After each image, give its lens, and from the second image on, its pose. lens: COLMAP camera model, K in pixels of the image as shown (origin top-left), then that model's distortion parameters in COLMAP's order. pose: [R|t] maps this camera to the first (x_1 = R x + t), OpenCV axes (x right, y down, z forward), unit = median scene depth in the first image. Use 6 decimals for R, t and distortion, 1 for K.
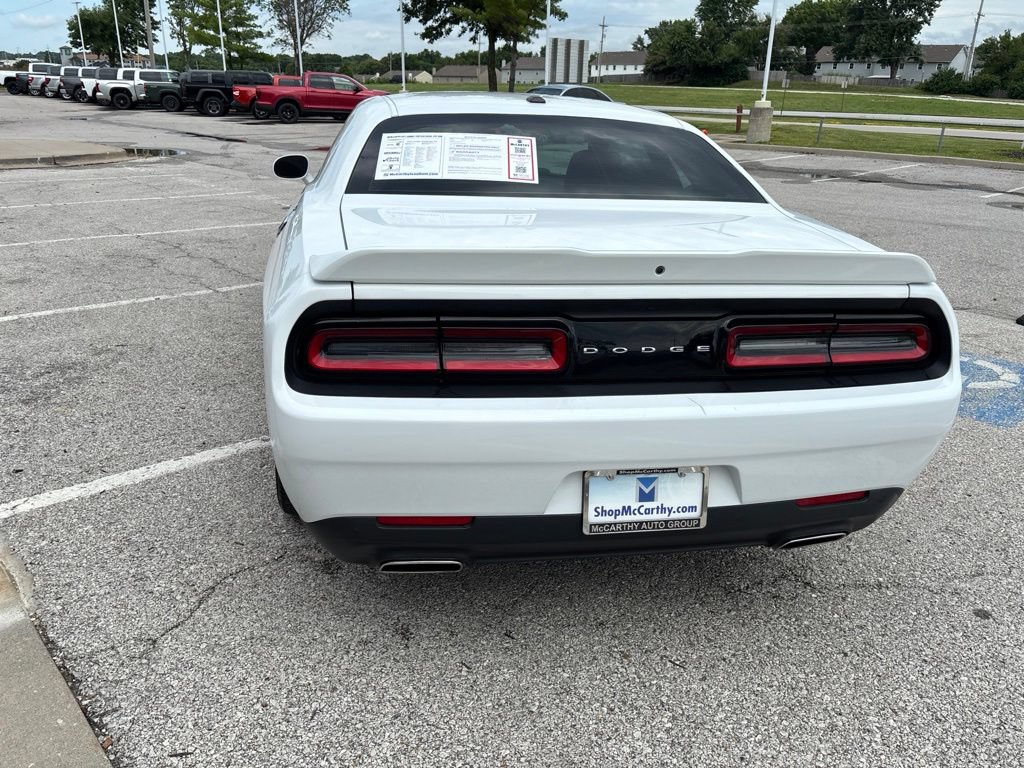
lens RADIAL K [[774.3, 0, 507.6], [0, 774.3, 378.5], [0, 0, 1]] dist [0.046676, -0.055581]
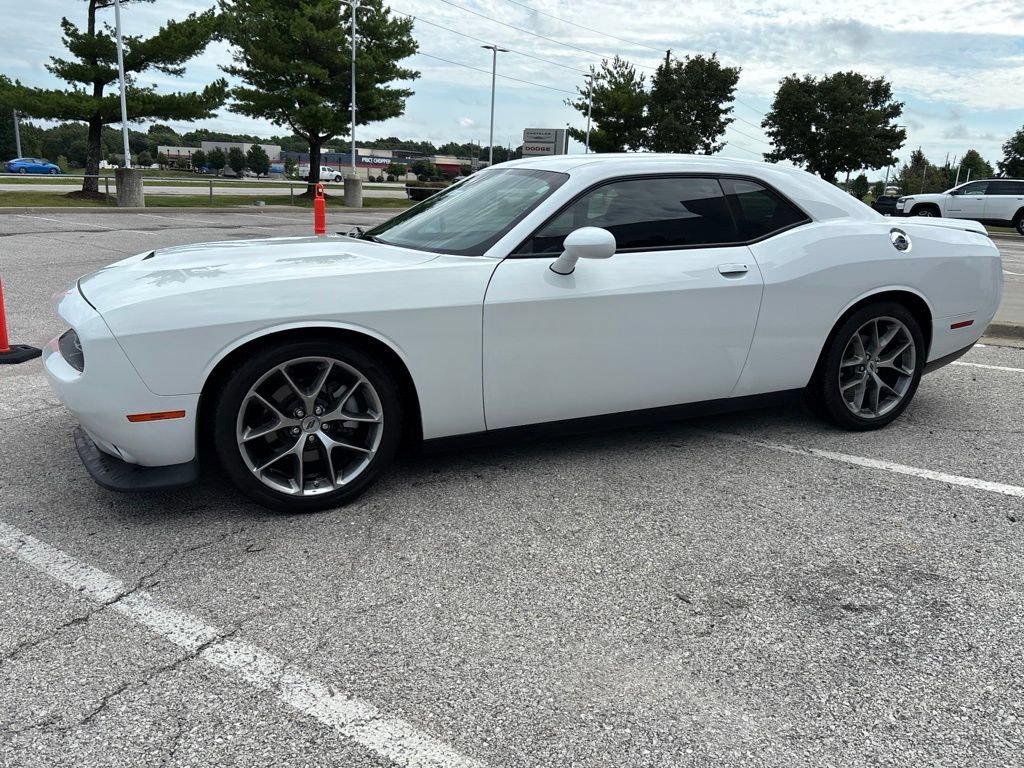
lens RADIAL K [[774.3, 0, 508.3], [0, 774.3, 375.3], [0, 0, 1]] dist [0.046676, -0.055581]
pose [[-0.225610, -0.270573, 0.935890, -0.136091], [0.299186, 0.894992, 0.330872, -0.058256], [-0.927140, 0.354653, -0.120968, 0.163388]]
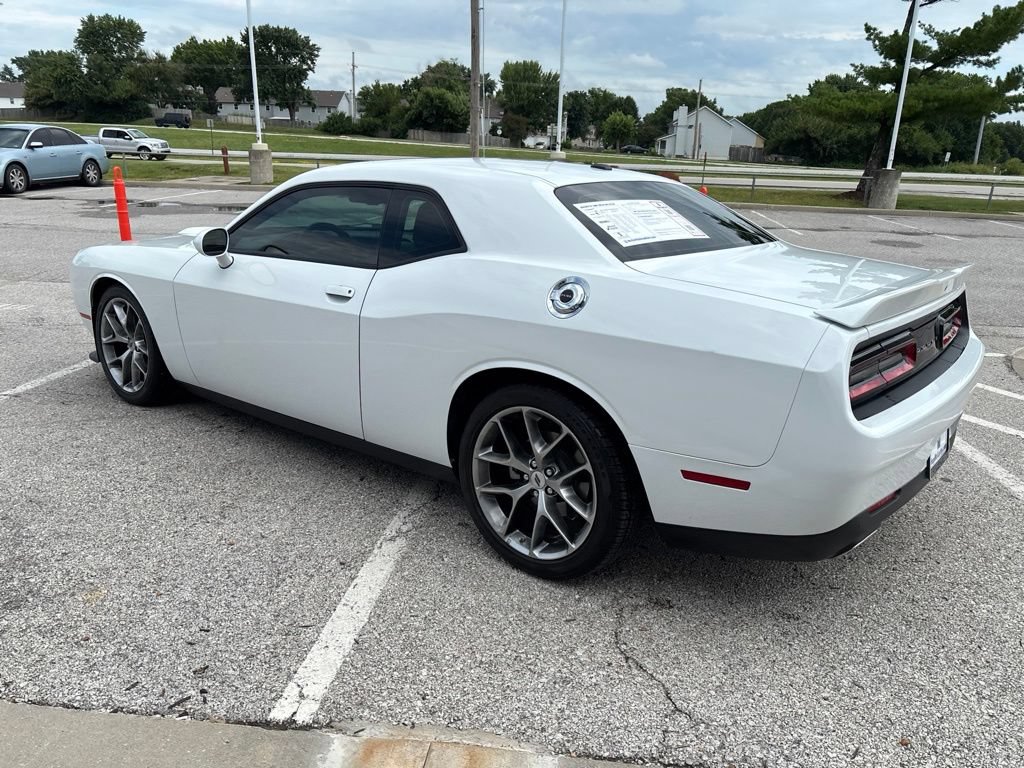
lens RADIAL K [[774.3, 0, 508.7], [0, 774.3, 387.2], [0, 0, 1]] dist [0.046676, -0.055581]
pose [[0.762964, -0.194665, 0.616434, -0.078882], [0.215167, 0.975682, 0.041799, -0.011148], [-0.609581, 0.100745, 0.786296, 0.019867]]
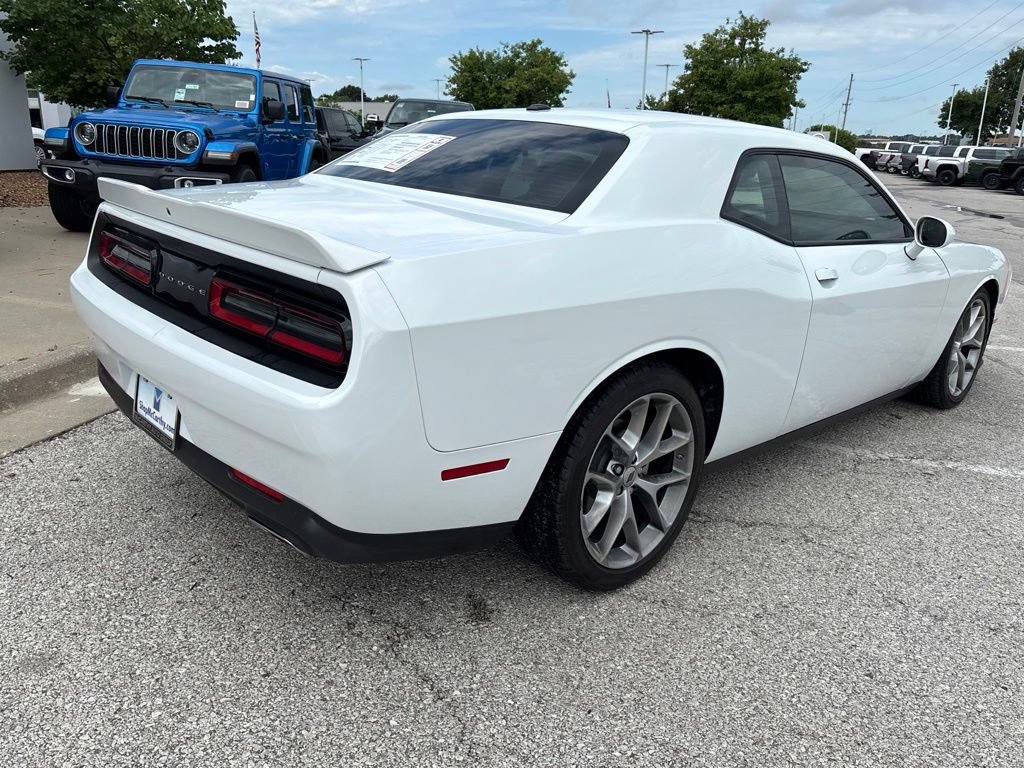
lens RADIAL K [[774.3, 0, 507.4], [0, 774.3, 376.6], [0, 0, 1]] dist [0.046676, -0.055581]
pose [[0.542463, 0.238706, -0.805453, 0.084486], [-0.315306, 0.946539, 0.068163, -0.008166], [0.778663, 0.216988, 0.588727, 0.042884]]
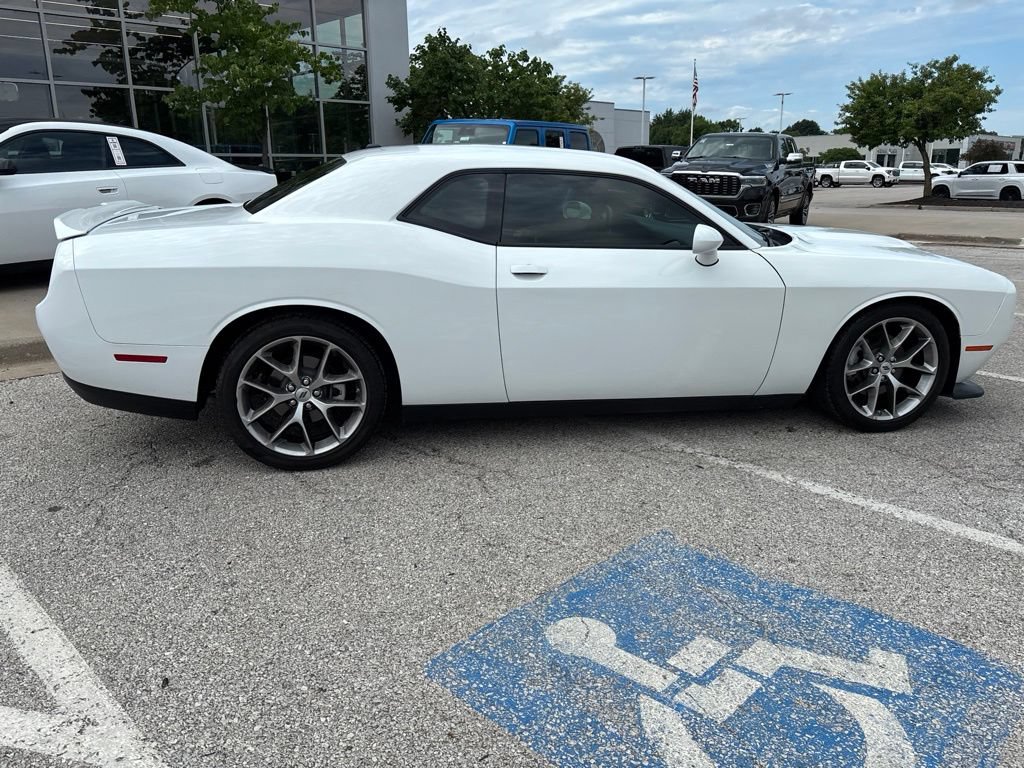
lens RADIAL K [[774.3, 0, 508.4], [0, 774.3, 375.0], [0, 0, 1]] dist [0.046676, -0.055581]
pose [[0.028967, 0.229243, -0.972938, 0.140701], [-0.346083, 0.915445, 0.205393, -0.033117], [0.937757, 0.330768, 0.105855, 0.114076]]
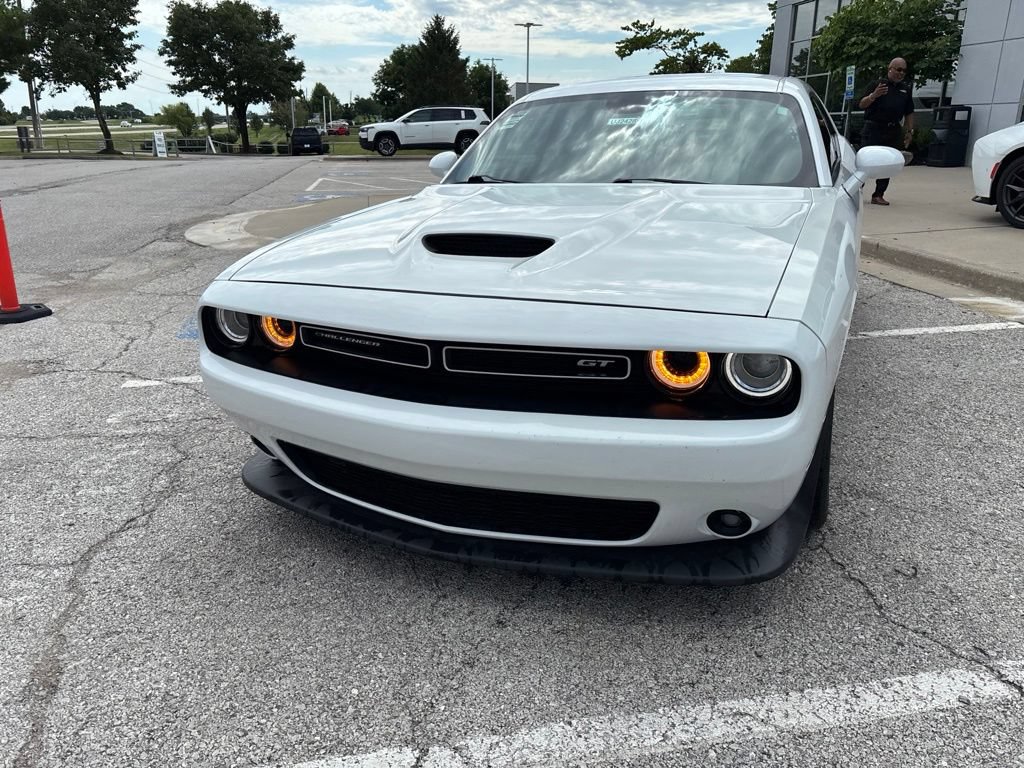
lens RADIAL K [[774.3, 0, 507.4], [0, 774.3, 379.6], [0, 0, 1]] dist [0.046676, -0.055581]
pose [[-0.830837, -0.196170, 0.520795, -0.055578], [0.174199, 0.797114, 0.578156, -0.081408], [-0.528550, 0.571075, -0.628099, 0.240351]]
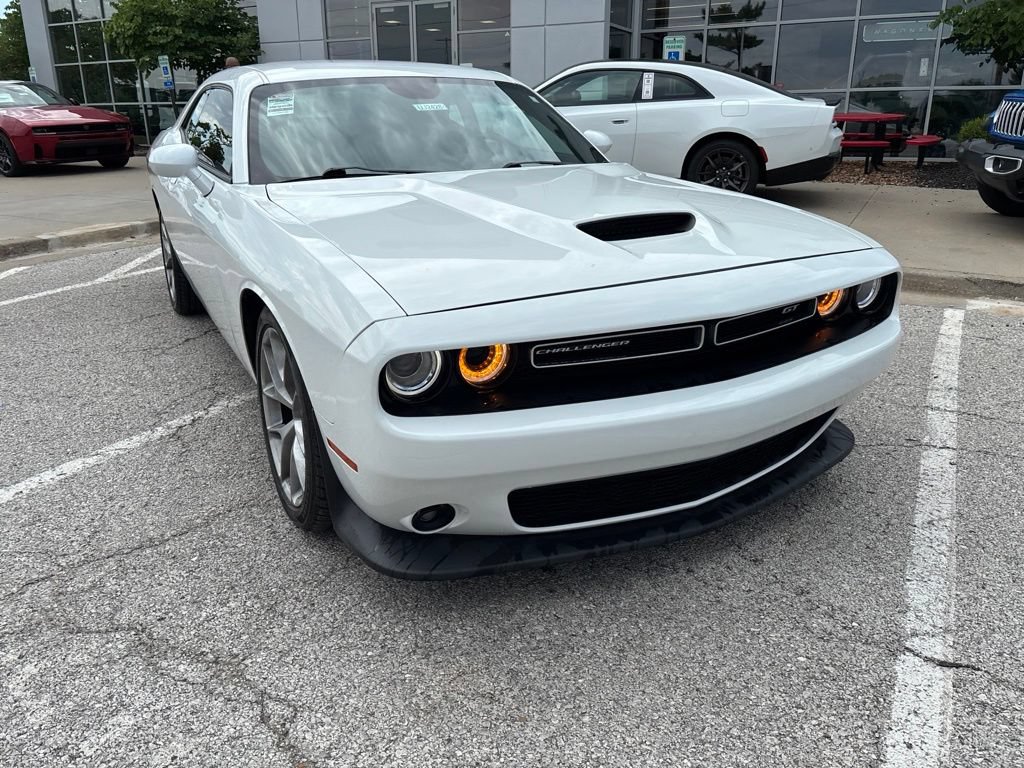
lens RADIAL K [[774.3, 0, 508.8], [0, 774.3, 379.3], [0, 0, 1]] dist [0.046676, -0.055581]
pose [[-0.951924, 0.073432, -0.297404, 0.016850], [-0.128821, 0.784873, 0.606118, -0.081401], [0.277933, 0.615290, -0.737680, 0.247796]]
